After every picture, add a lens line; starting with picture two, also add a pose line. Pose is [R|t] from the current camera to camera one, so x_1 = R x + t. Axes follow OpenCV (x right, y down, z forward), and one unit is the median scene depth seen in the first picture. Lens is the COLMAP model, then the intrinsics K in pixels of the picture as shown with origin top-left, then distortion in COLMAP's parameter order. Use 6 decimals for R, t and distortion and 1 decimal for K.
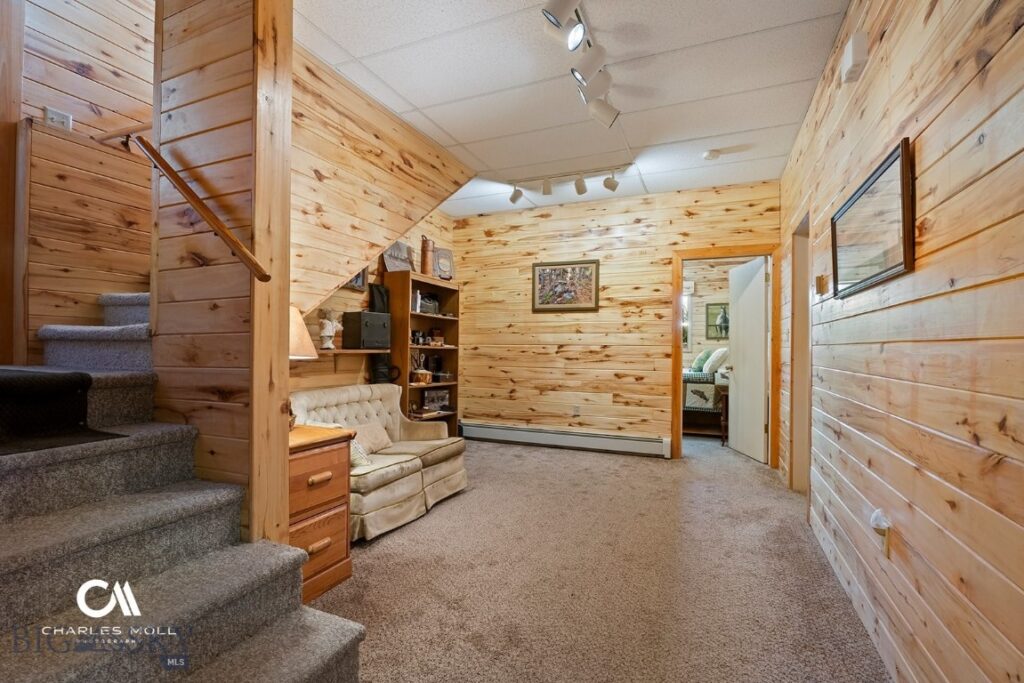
lens RADIAL K [[473.8, 0, 510.0], [0, 473.8, 346.6], [0, 0, 1]] dist [-0.002256, 0.002885]
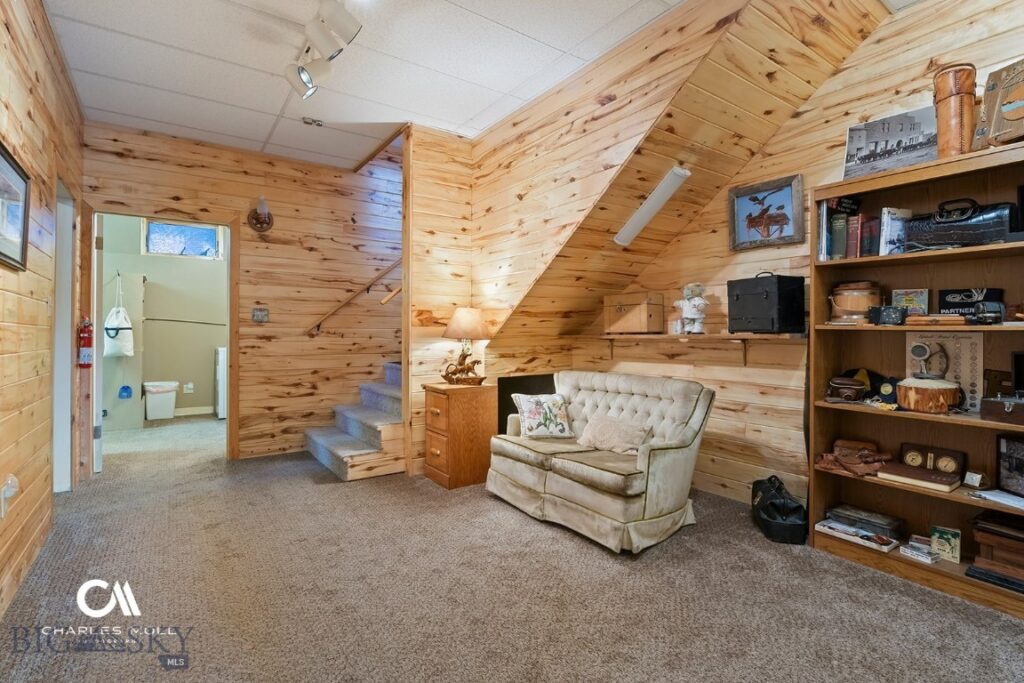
lens RADIAL K [[473.8, 0, 498.6], [0, 473.8, 320.9], [0, 0, 1]] dist [-0.002256, 0.002885]
pose [[-0.532825, -0.018811, -0.846017, 0.571180], [-0.001975, 0.999778, -0.020986, 0.001235], [0.846223, -0.009511, -0.532743, 1.315790]]
